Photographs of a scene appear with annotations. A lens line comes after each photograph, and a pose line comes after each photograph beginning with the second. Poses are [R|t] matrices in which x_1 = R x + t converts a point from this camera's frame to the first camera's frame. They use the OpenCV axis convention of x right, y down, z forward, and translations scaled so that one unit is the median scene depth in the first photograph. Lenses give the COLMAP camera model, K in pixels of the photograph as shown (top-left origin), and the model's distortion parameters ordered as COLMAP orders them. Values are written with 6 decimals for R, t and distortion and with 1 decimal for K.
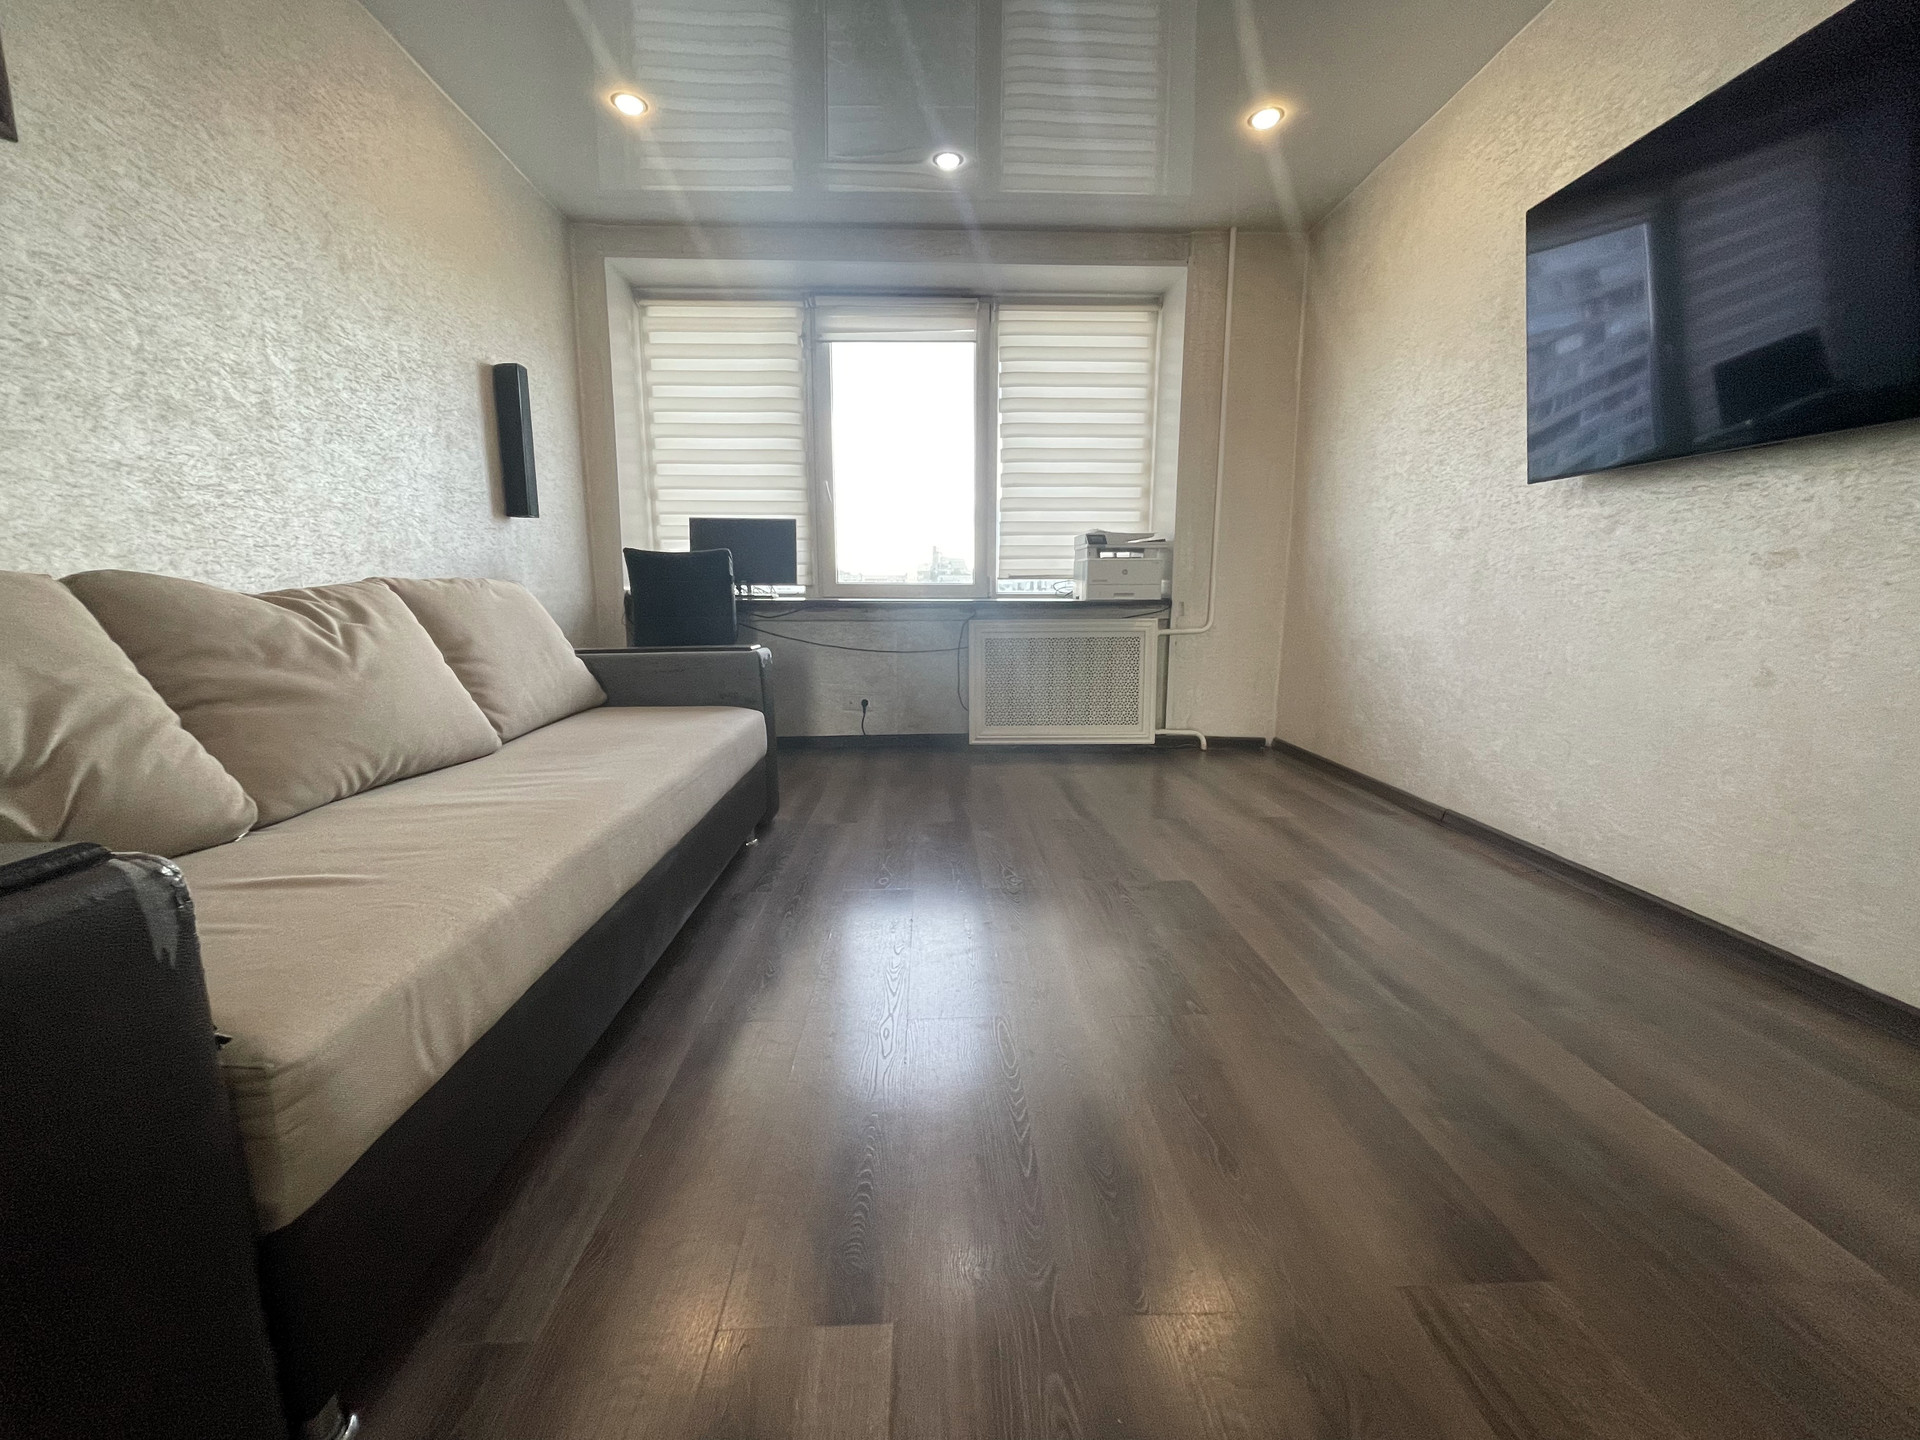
lens RADIAL K [[778.1, 0, 960.0], [0, 778.1, 720.0], [0, 0, 1]] dist [0.003463, 0.000344]
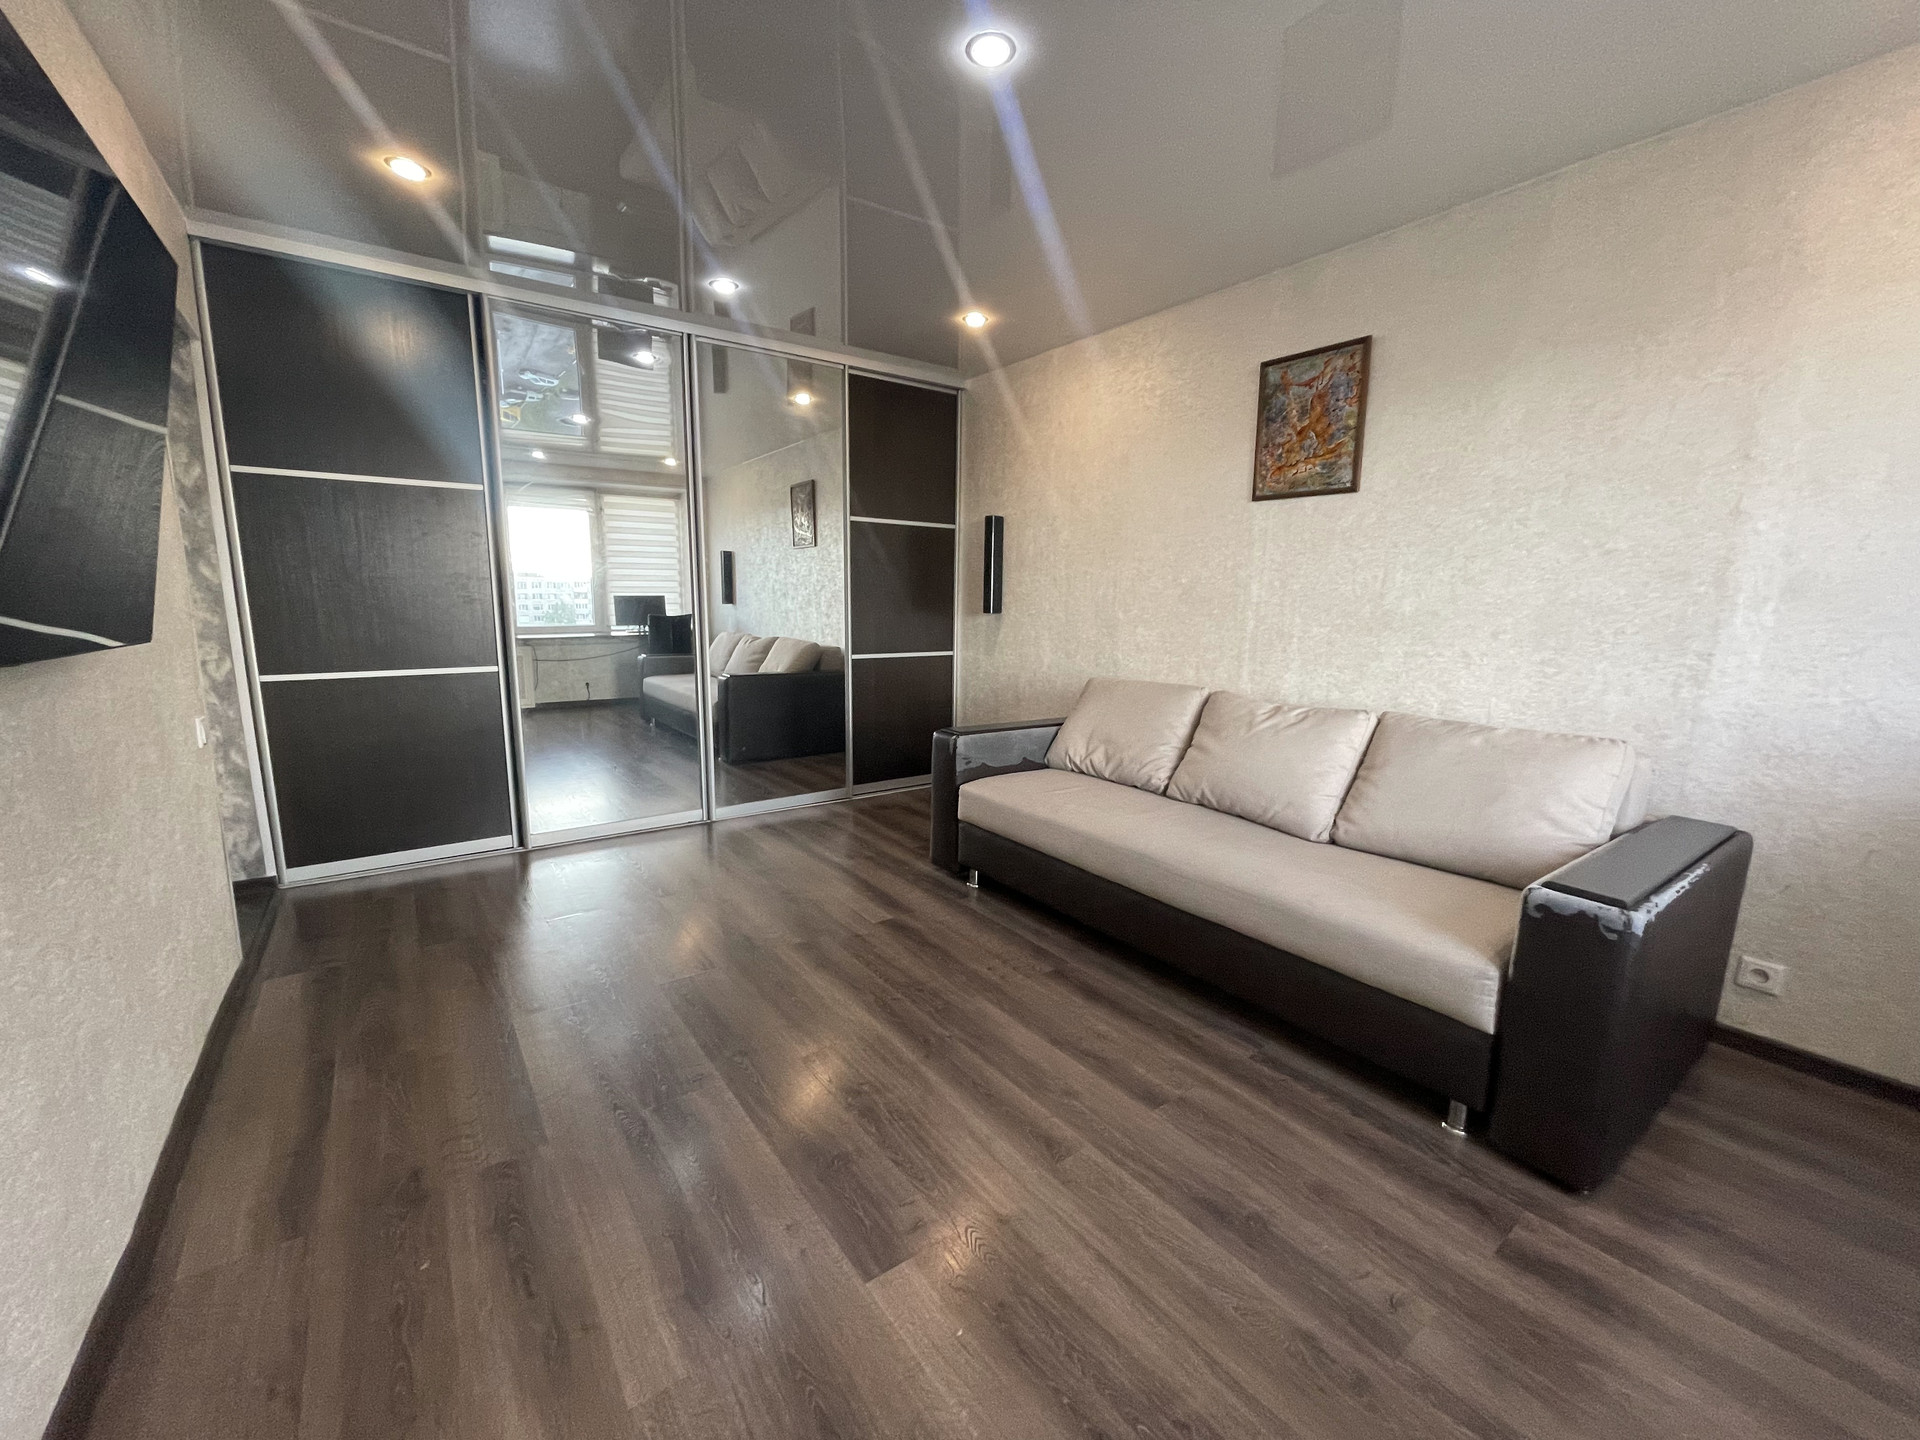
lens RADIAL K [[778.1, 0, 960.0], [0, 778.1, 720.0], [0, 0, 1]] dist [0.003463, 0.000344]
pose [[-0.837203, 0.078709, -0.541199, 0.302723], [-0.097993, 0.951984, 0.290040, -0.234170], [0.538042, 0.295856, -0.789291, 0.800358]]
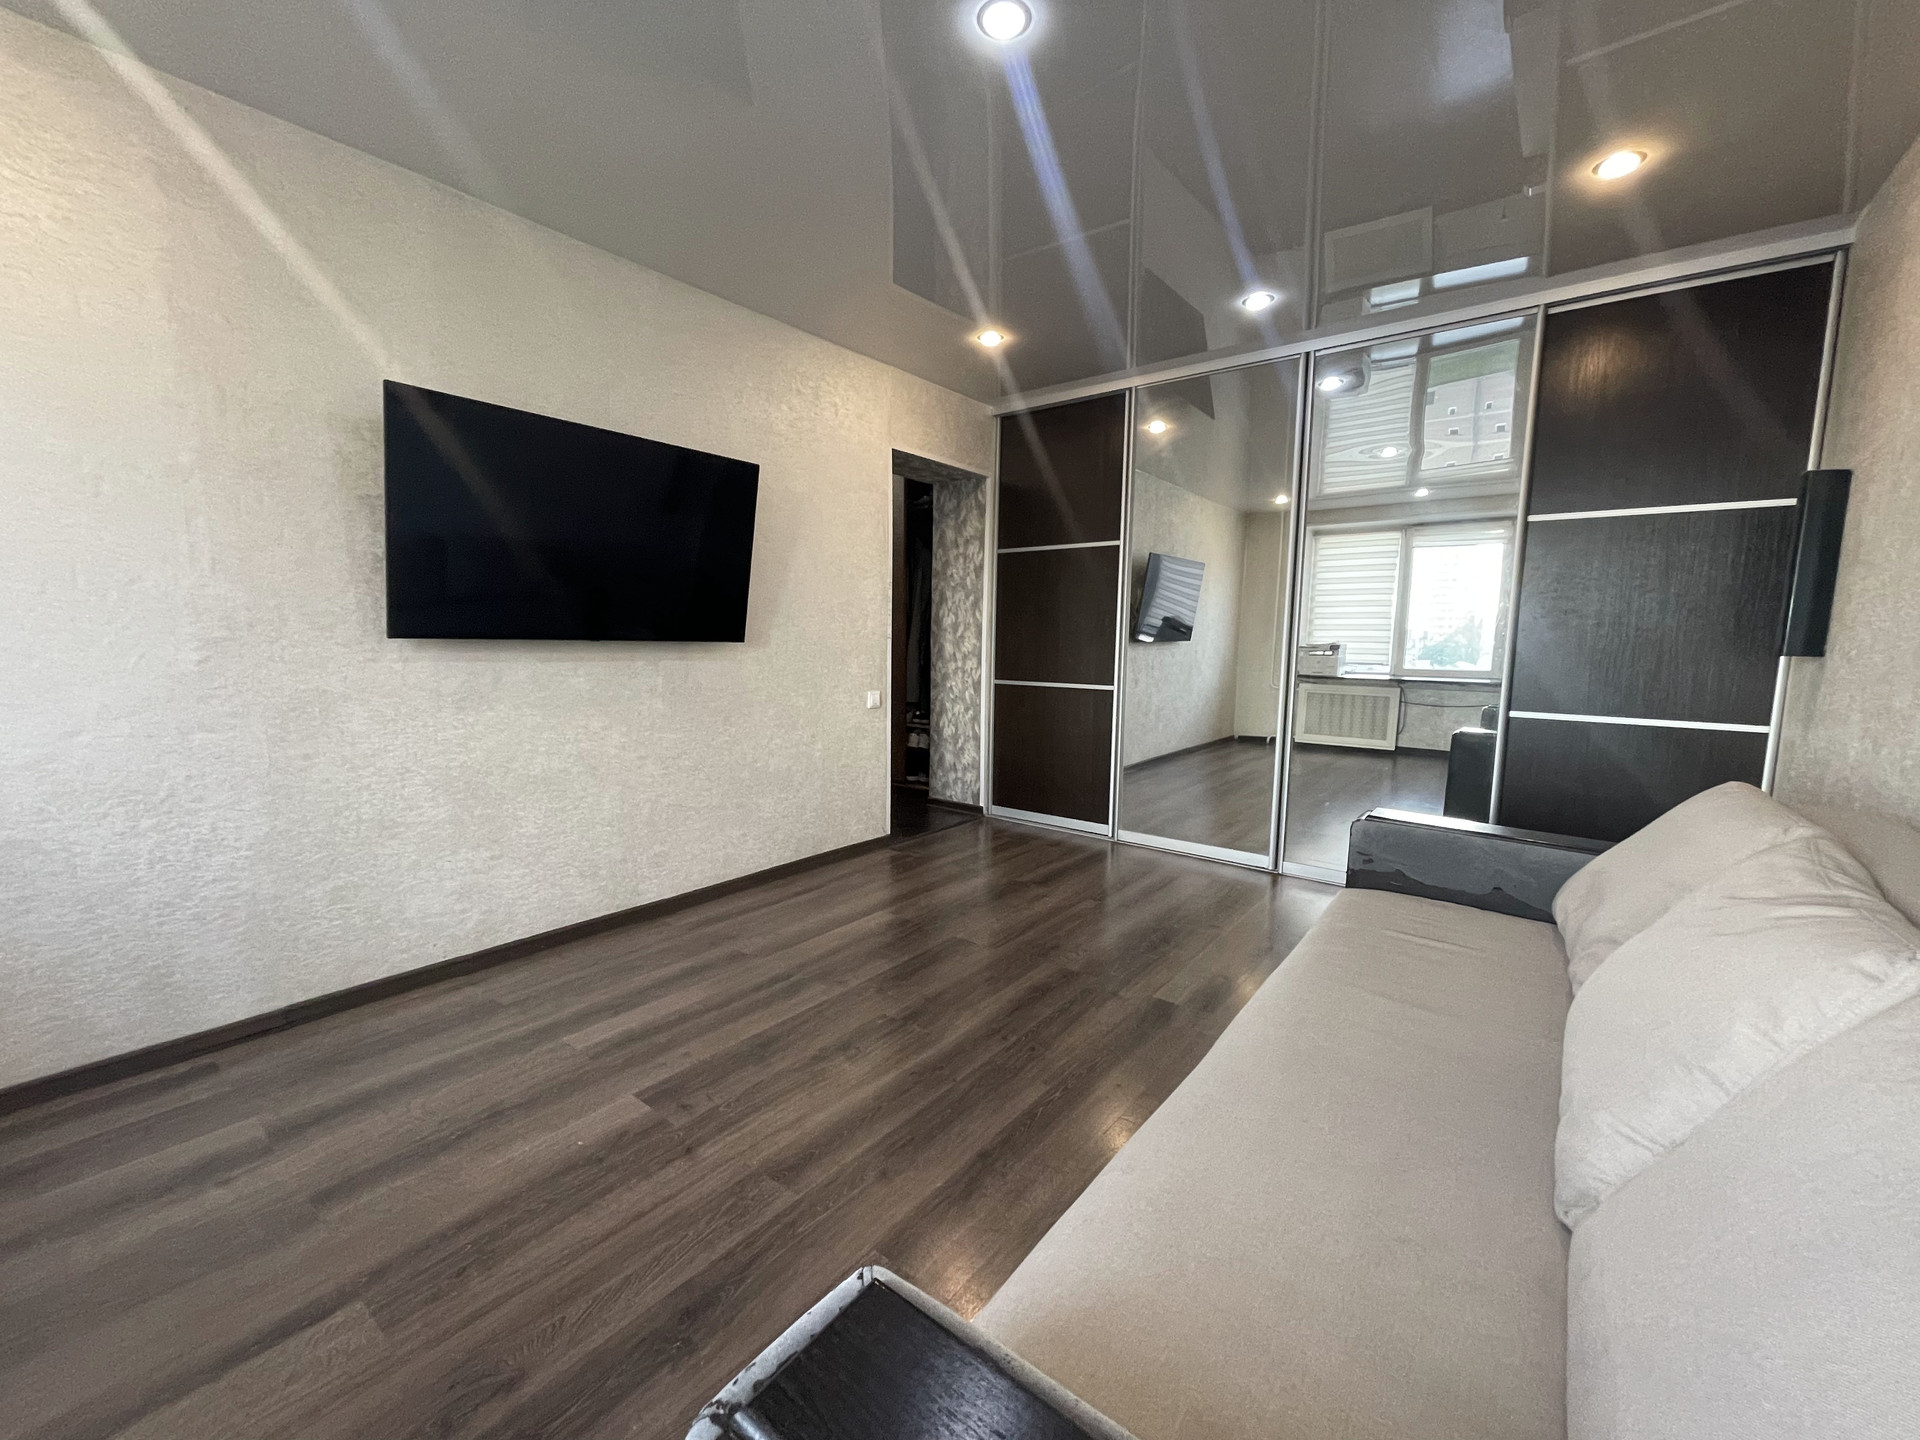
lens RADIAL K [[771.2, 0, 951.8], [0, 771.2, 722.0], [0, 0, 1]] dist [0.001536, 0.000031]
pose [[-0.757968, -0.080905, 0.647255, -0.286130], [0.096433, 0.967476, 0.233861, -0.209292], [-0.645124, 0.239676, -0.725514, 0.742671]]
